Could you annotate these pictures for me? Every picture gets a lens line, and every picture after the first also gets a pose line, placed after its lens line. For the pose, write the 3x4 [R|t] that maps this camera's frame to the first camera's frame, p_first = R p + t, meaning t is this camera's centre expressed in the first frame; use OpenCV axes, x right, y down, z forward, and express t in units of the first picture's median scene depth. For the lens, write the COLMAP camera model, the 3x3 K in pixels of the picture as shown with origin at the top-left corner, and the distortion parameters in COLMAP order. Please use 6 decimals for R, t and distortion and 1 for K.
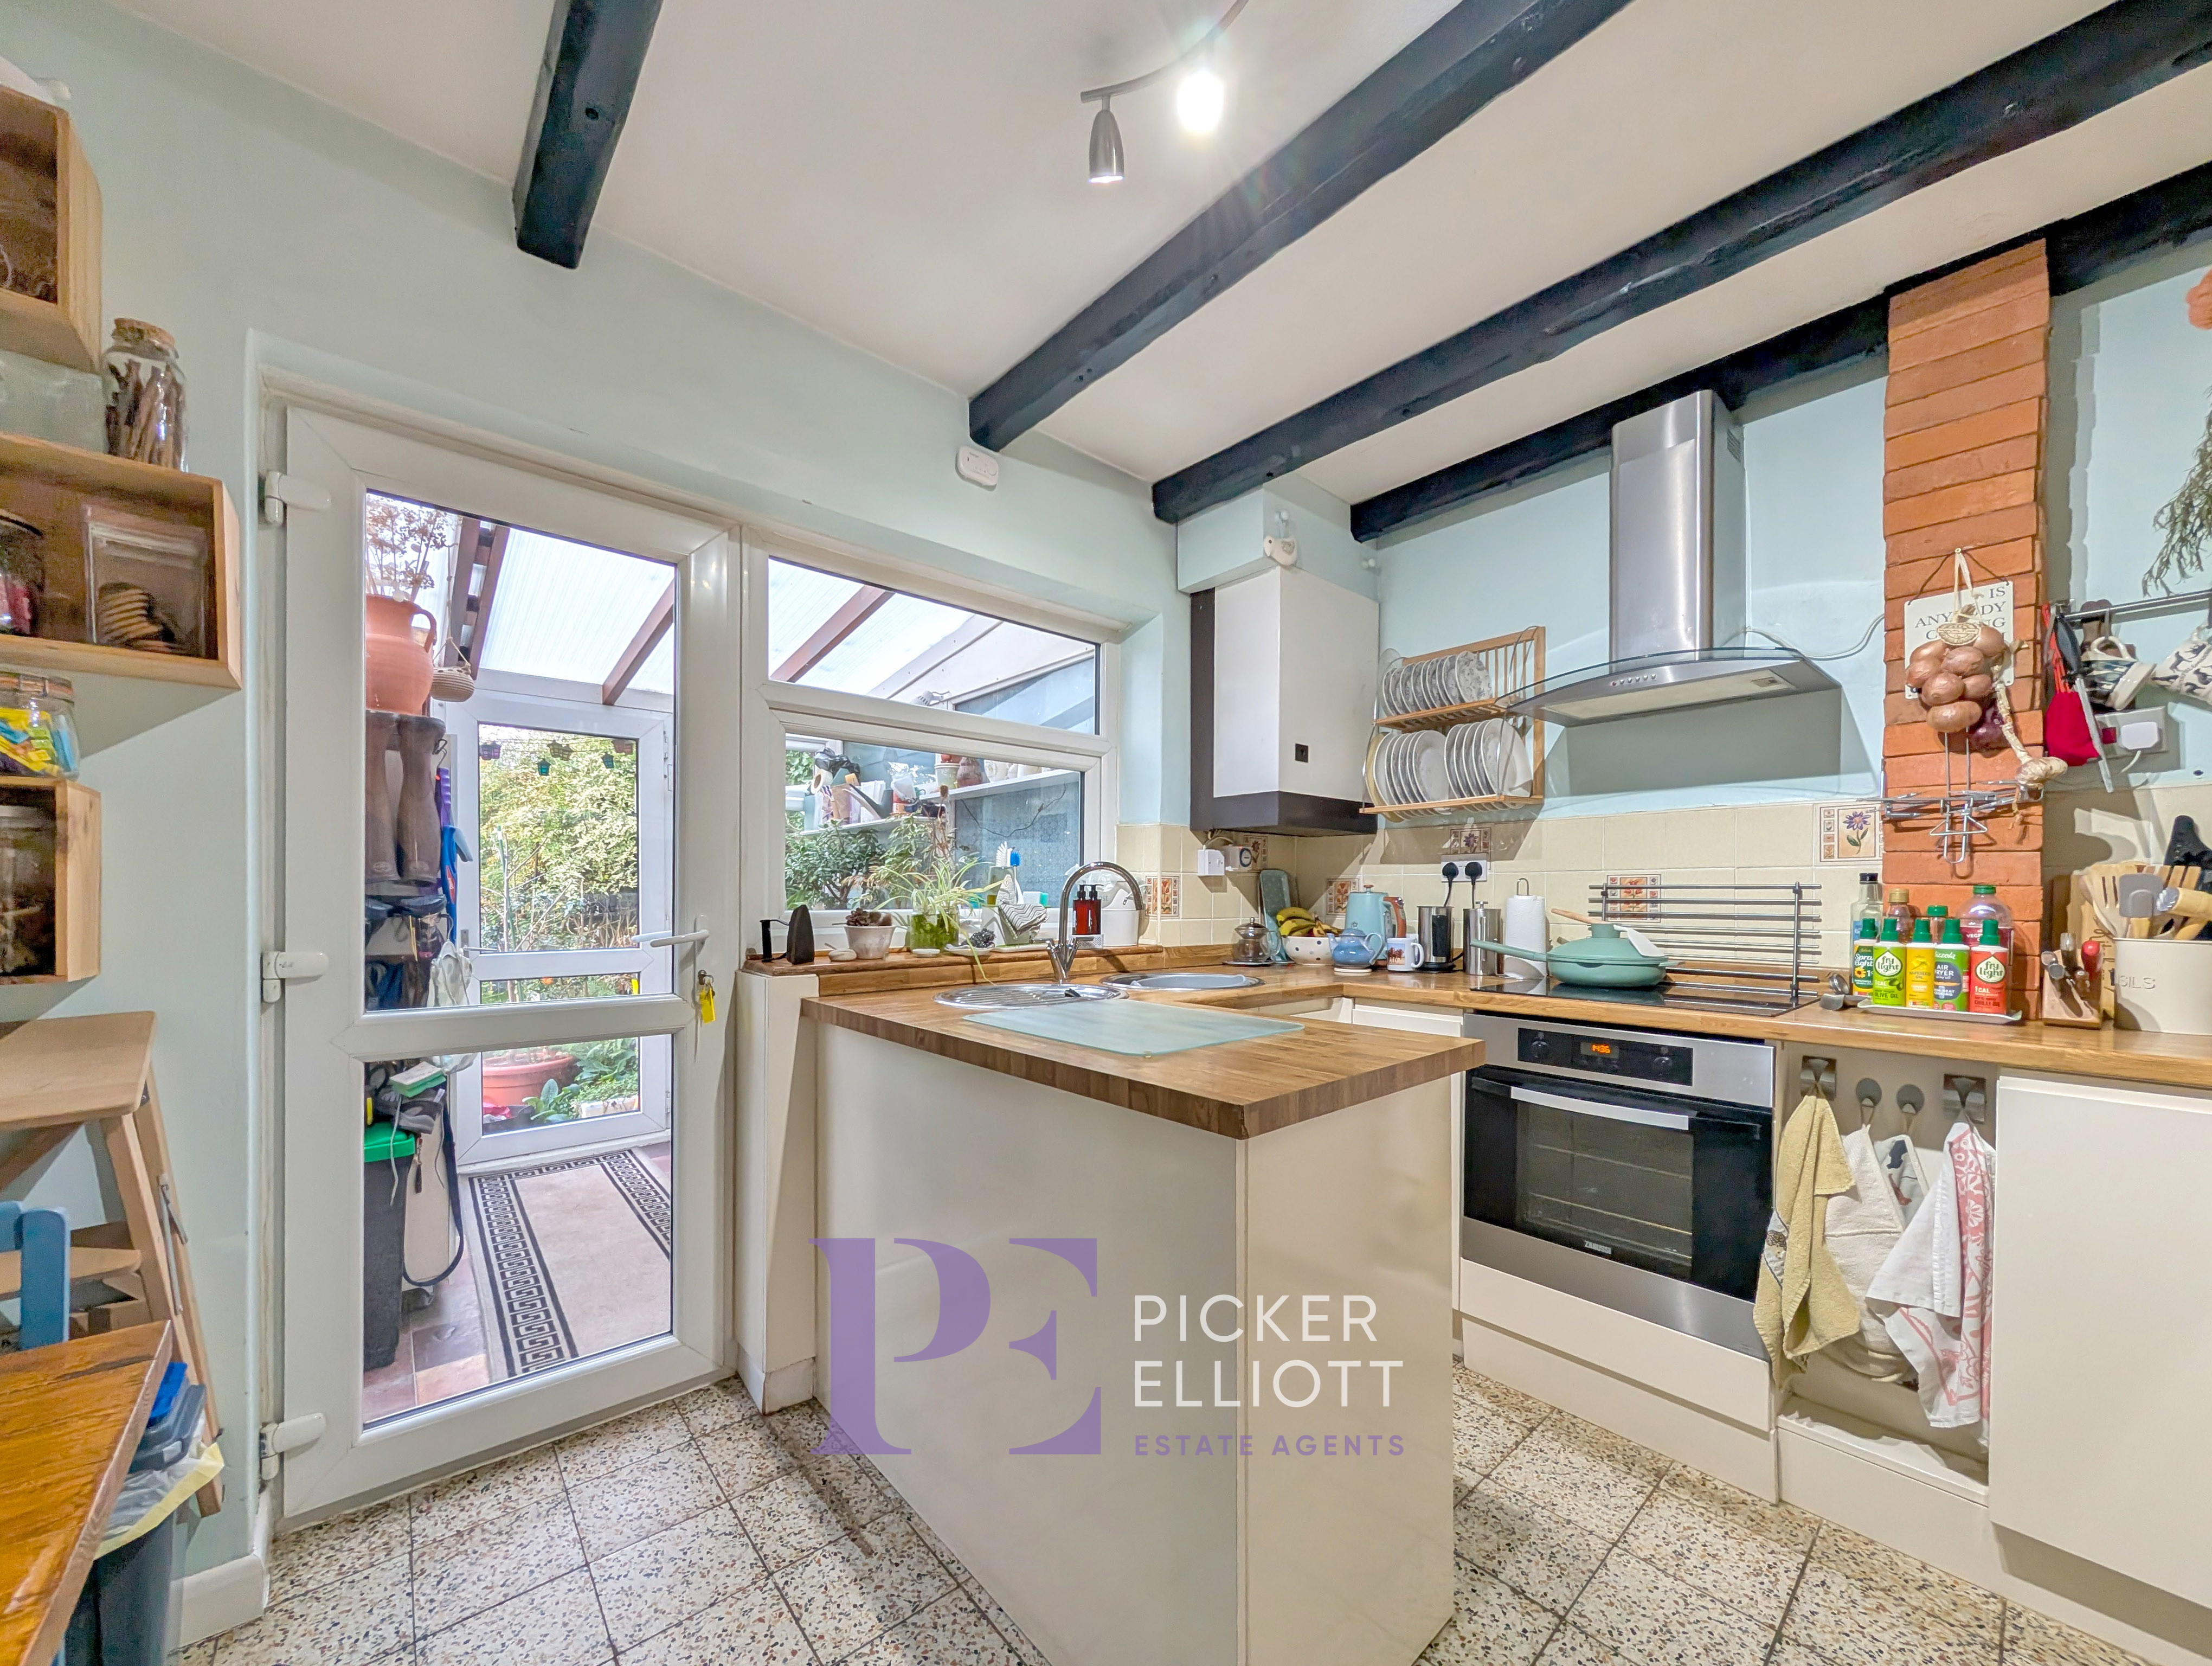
lens RADIAL K [[816.1, 0, 1151.9], [0, 816.1, 897.2], [0, 0, 1]] dist [-0.000846, 0.000076]
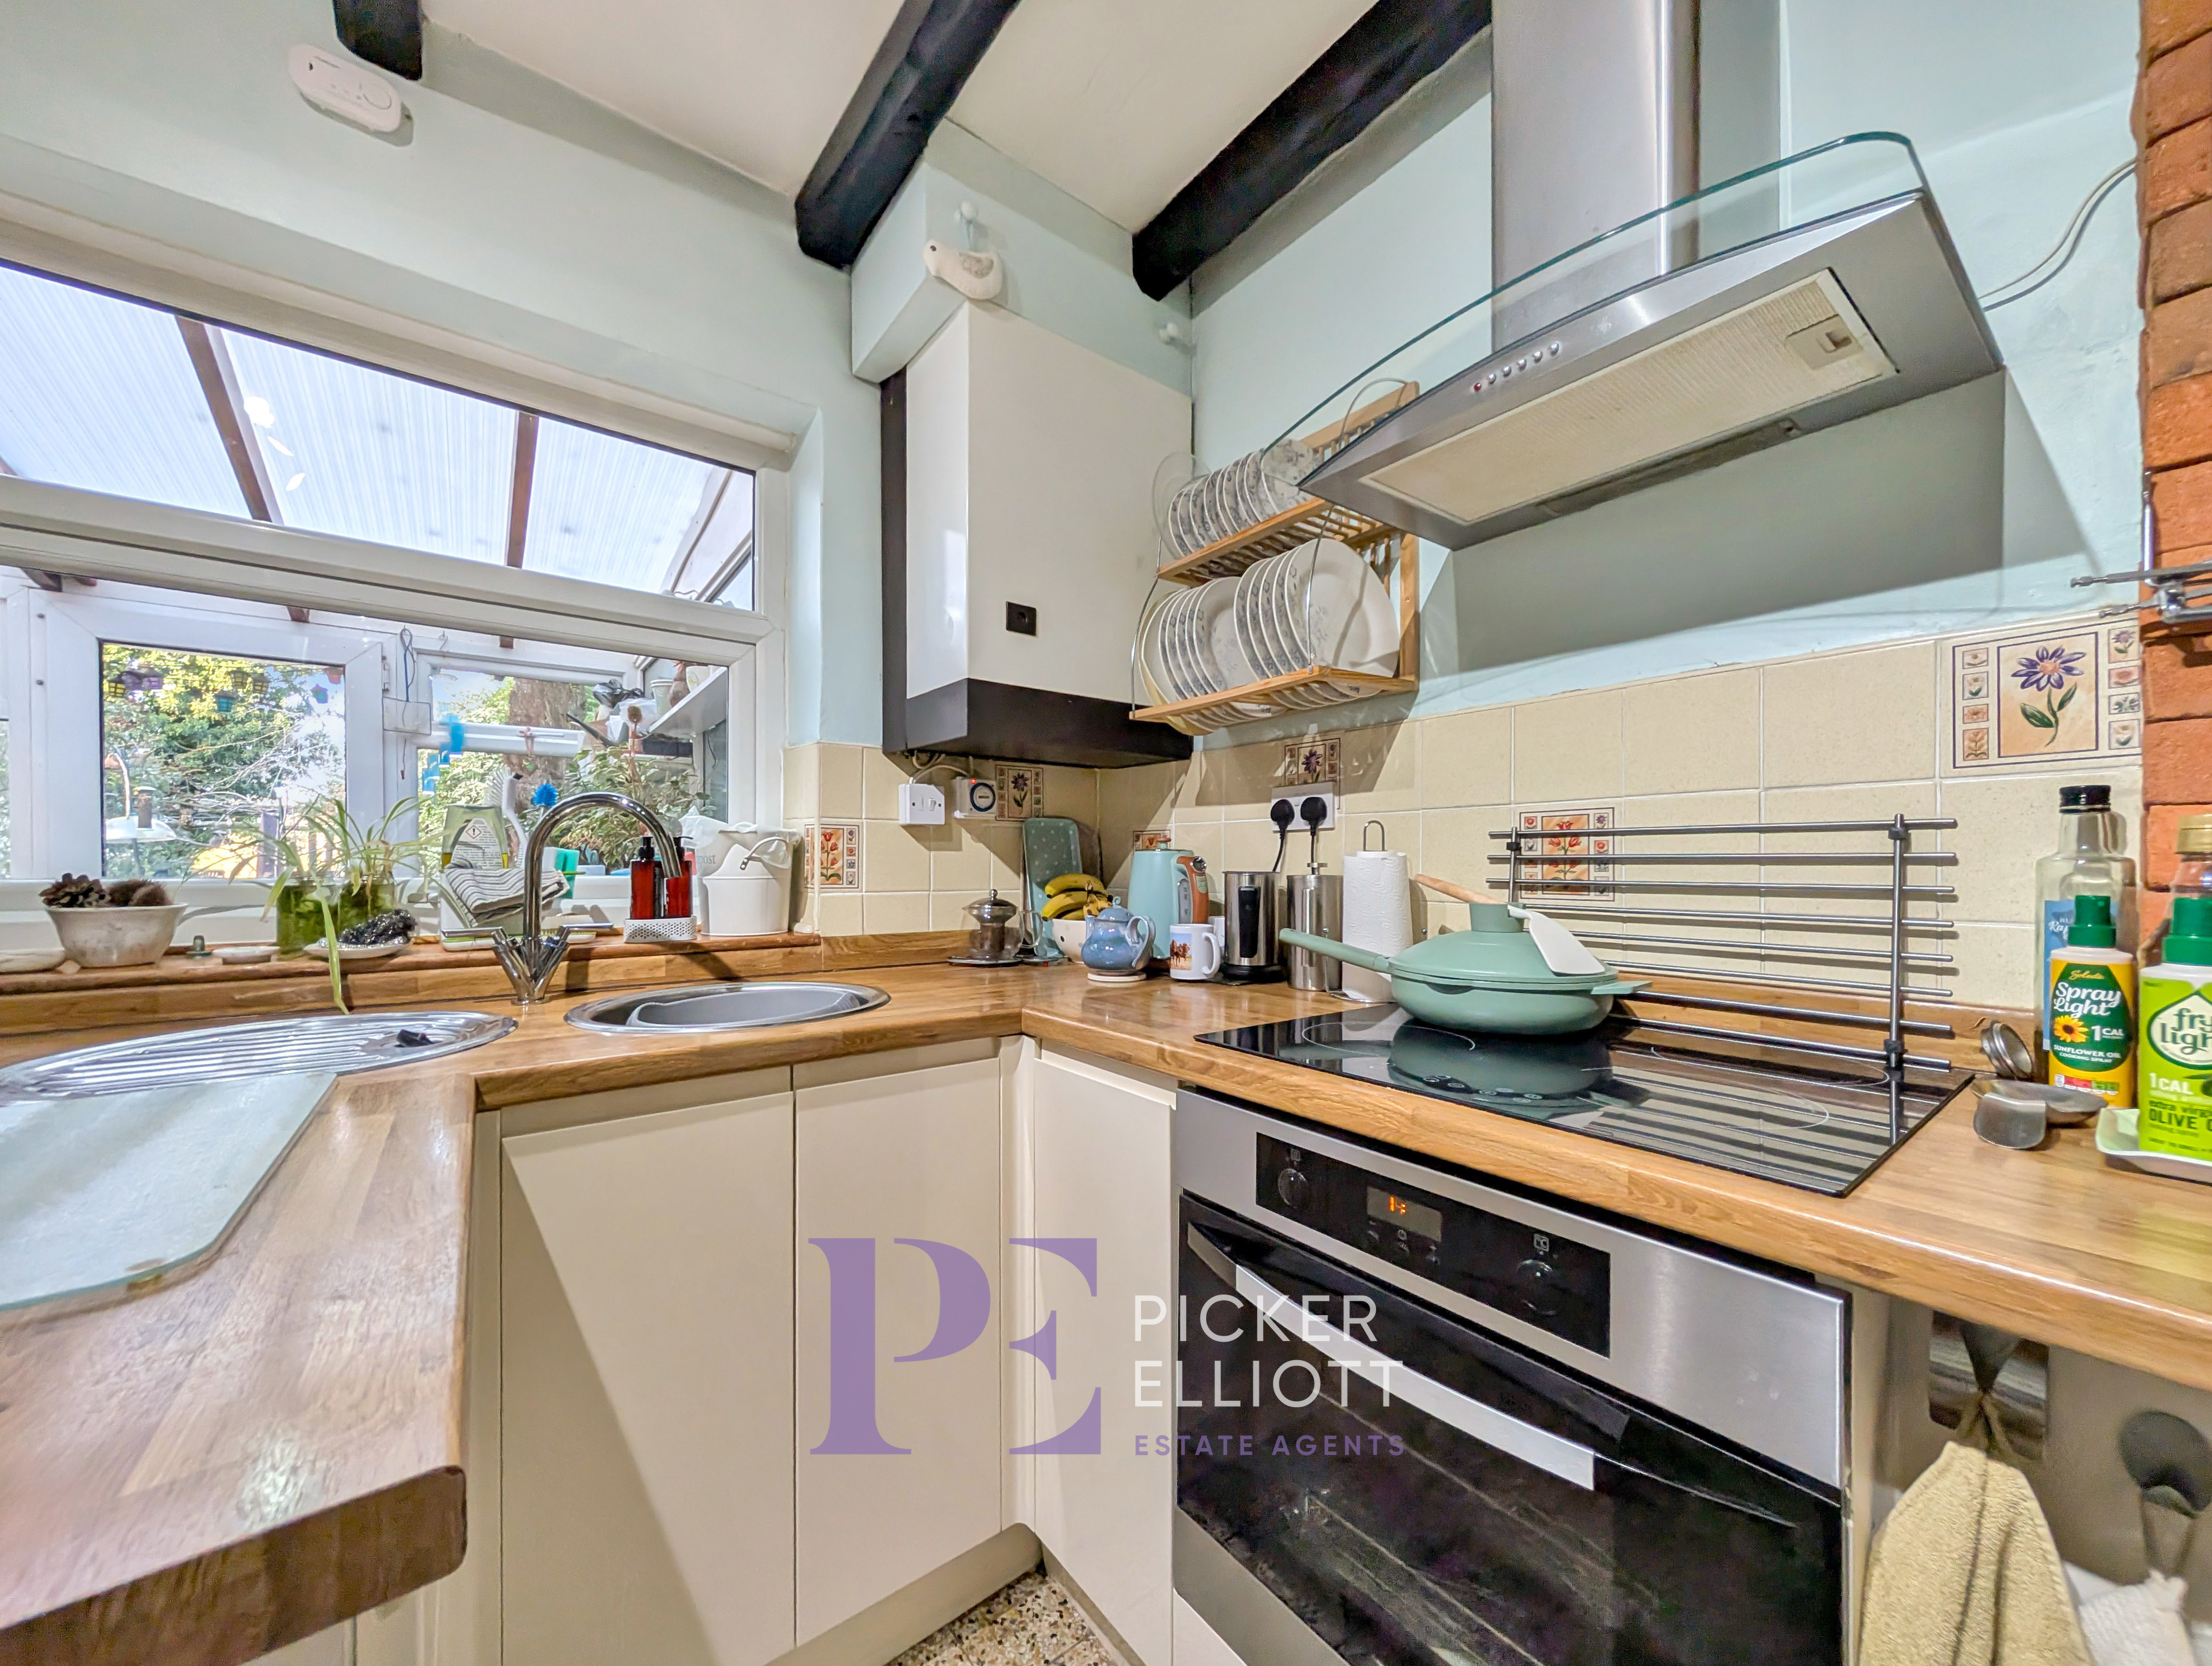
lens RADIAL K [[817.8, 0, 1132.0], [0, 817.8, 863.7], [0, 0, 1]] dist [0.000613, -0.000249]
pose [[0.997768, -0.002288, -0.066744, 0.314141], [0.002066, 0.999992, -0.003383, 0.007724], [0.066751, 0.003238, 0.997764, 0.411025]]
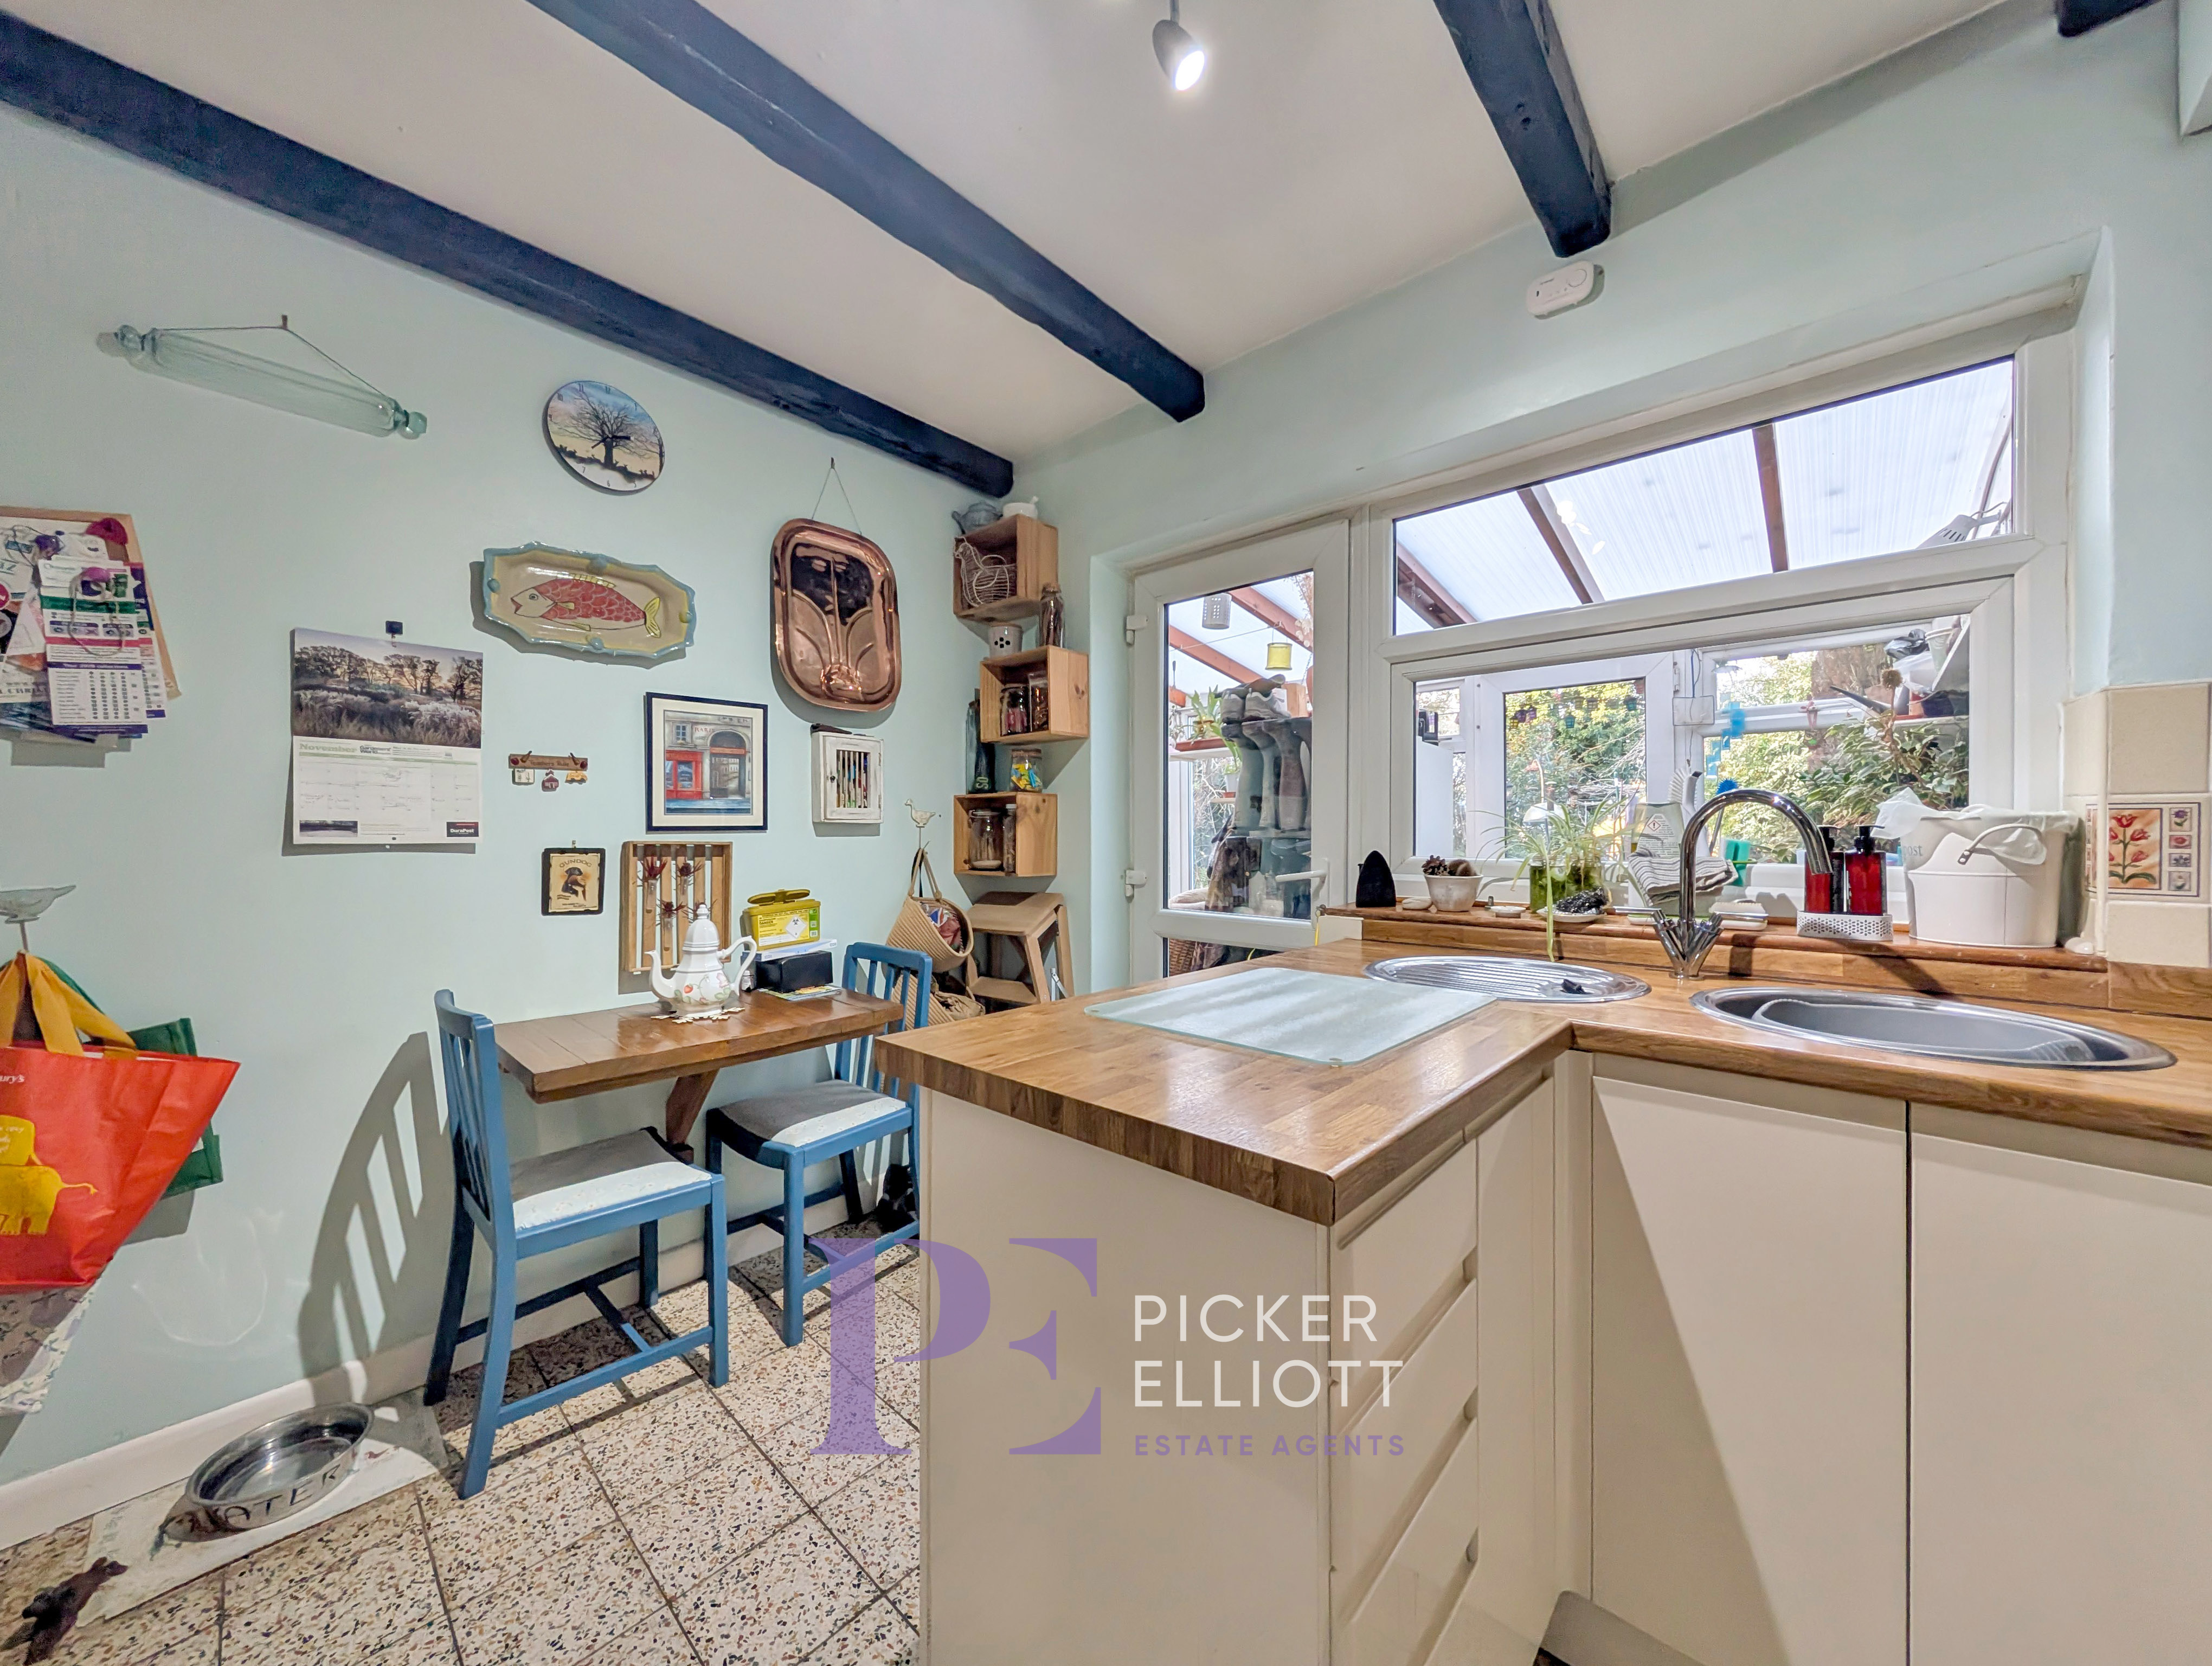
lens RADIAL K [[818.7, 0, 1101.8], [0, 818.7, 826.4], [0, 0, 1]] dist [0.000038, 0.000316]
pose [[0.096896, -0.008008, -0.995262, 0.439366], [-0.004403, 0.999954, -0.008474, -0.007938], [0.995285, 0.005203, 0.096857, 0.428372]]
